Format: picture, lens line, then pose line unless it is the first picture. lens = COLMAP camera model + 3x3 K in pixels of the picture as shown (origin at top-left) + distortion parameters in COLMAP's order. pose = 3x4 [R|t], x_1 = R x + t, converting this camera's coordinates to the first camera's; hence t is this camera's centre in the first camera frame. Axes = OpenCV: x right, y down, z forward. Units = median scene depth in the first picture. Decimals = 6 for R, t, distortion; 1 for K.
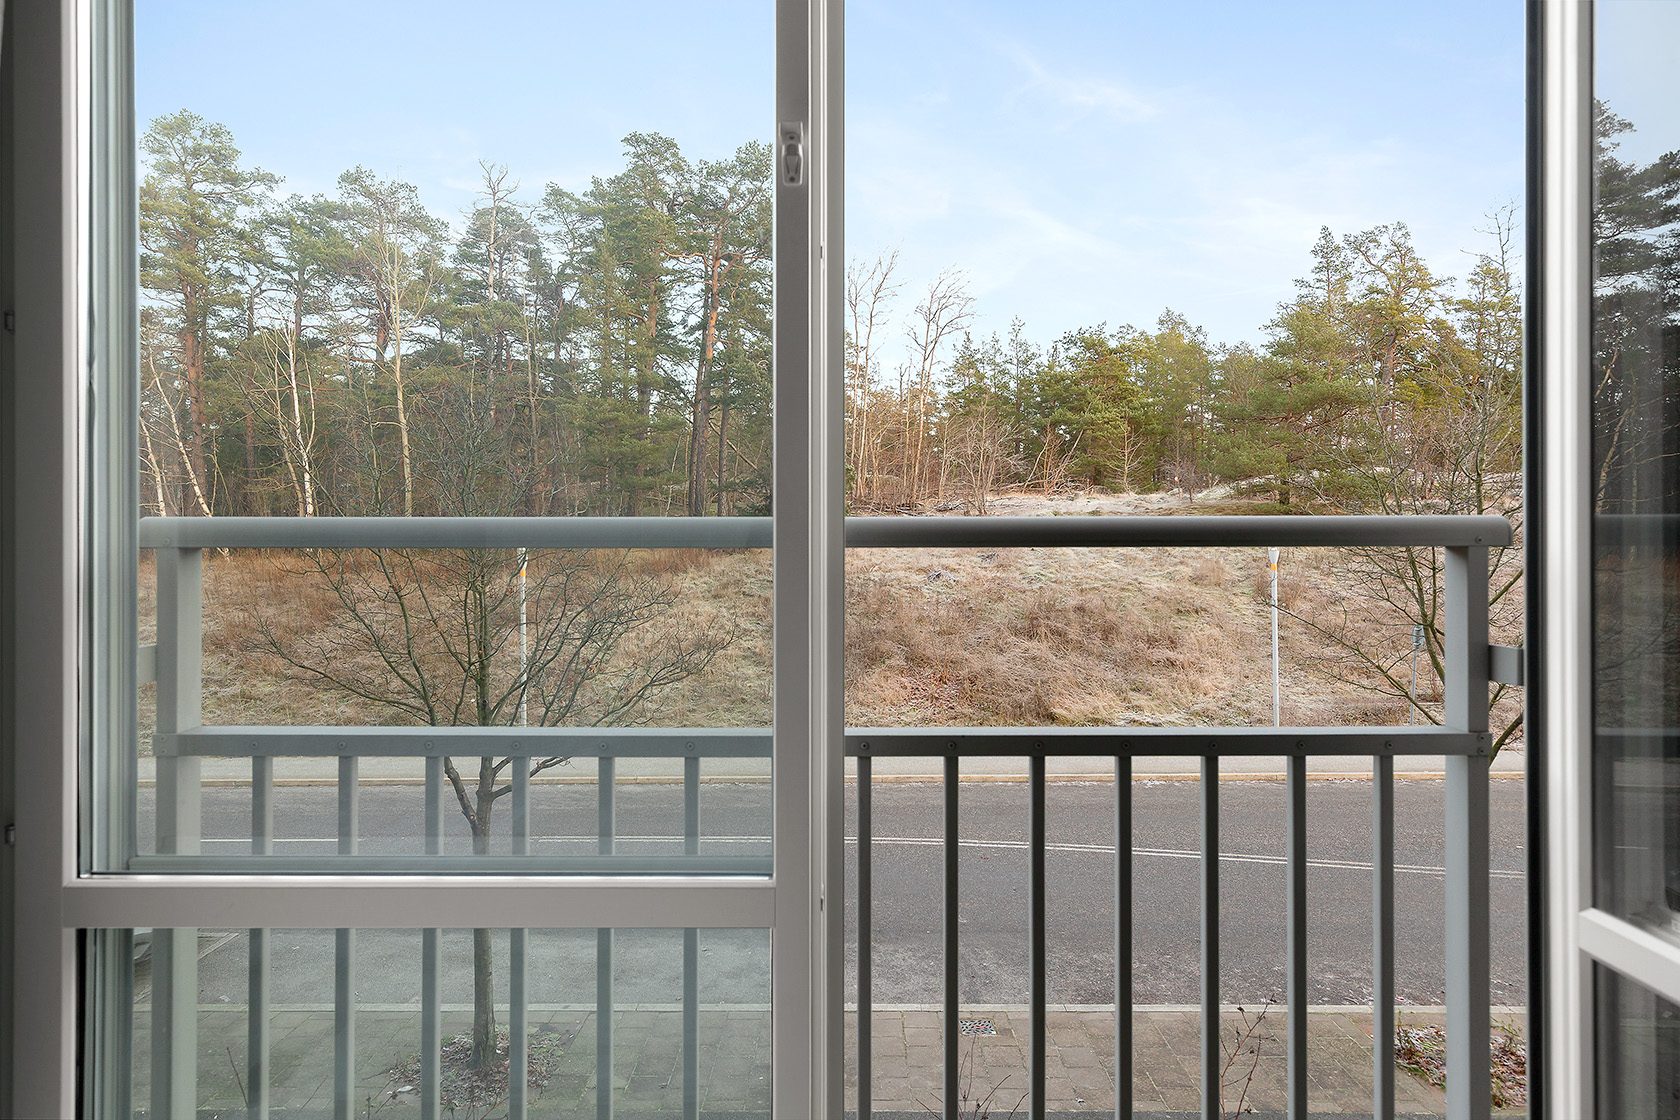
lens RADIAL K [[957.0, 0, 839.4], [0, 957.0, 556.2], [0, 0, 1]] dist [0.001804, 0.000983]
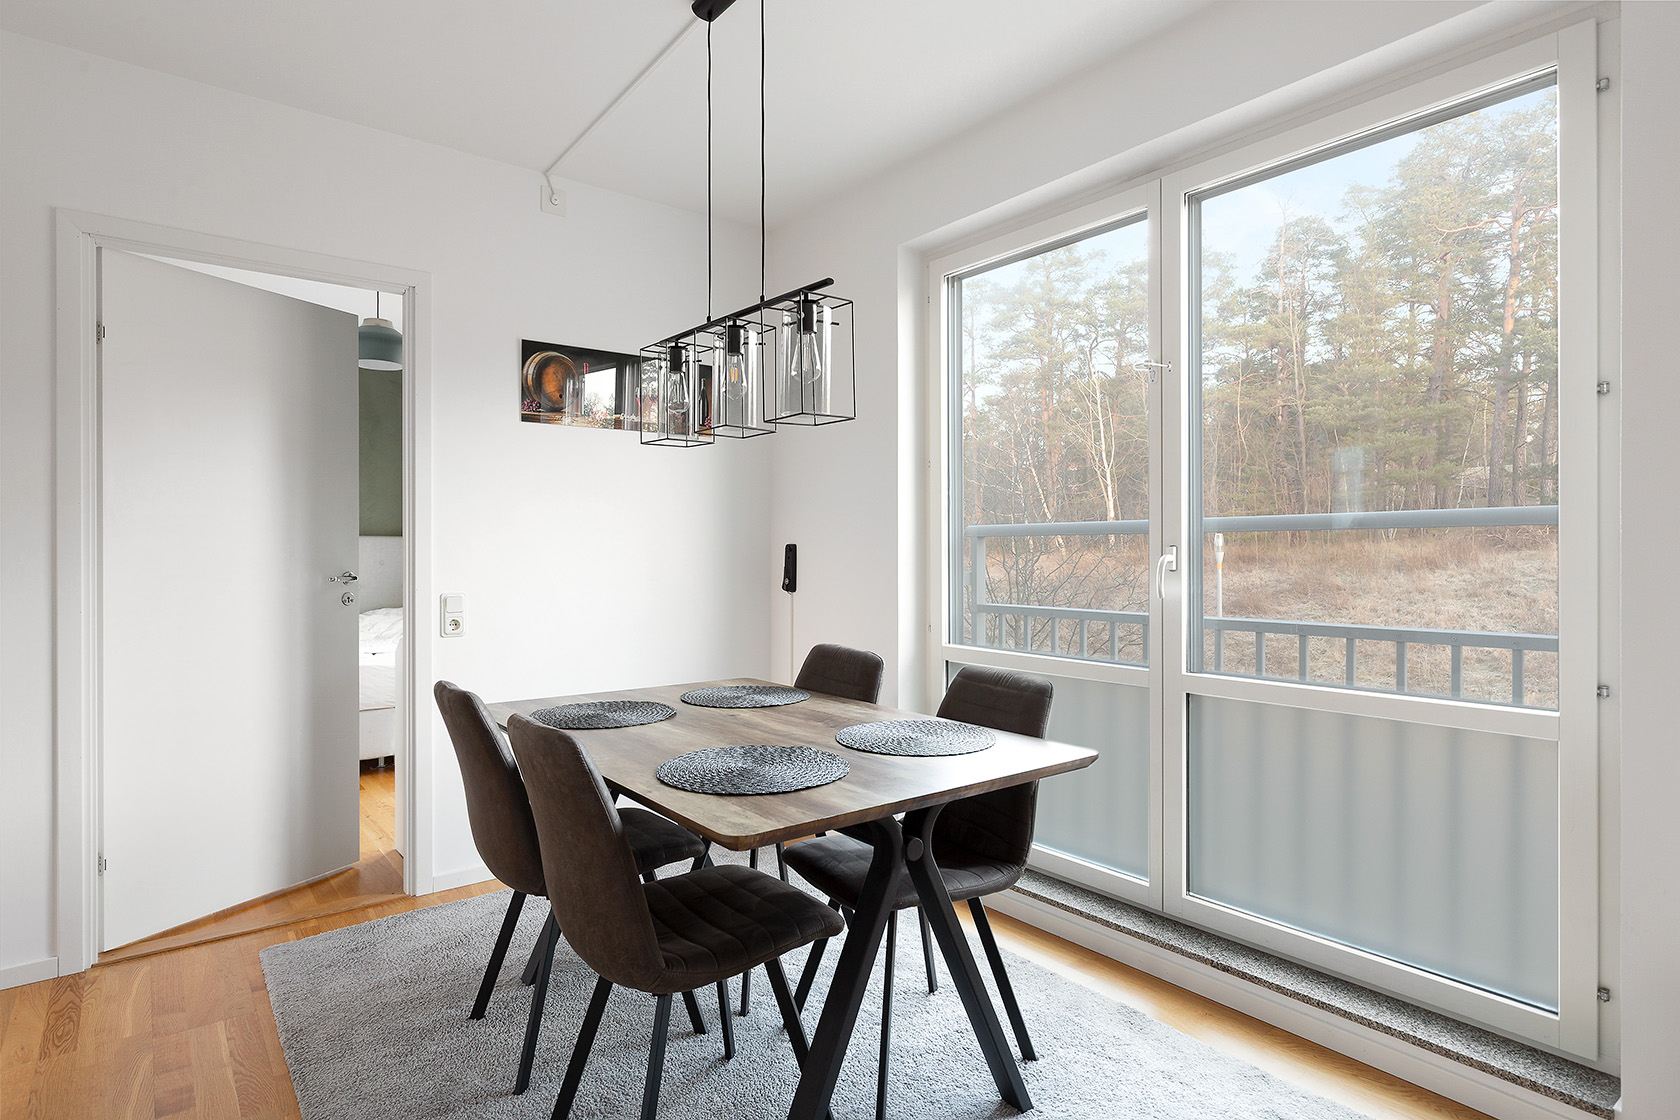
lens RADIAL K [[957.0, 0, 841.8], [0, 957.0, 555.7], [0, 0, 1]] dist [0.001804, 0.000983]
pose [[0.610393, 0.003532, -0.792091, 0.196562], [-0.000416, 0.999991, 0.004138, 0.000036], [0.792099, -0.002196, 0.610389, -0.044205]]
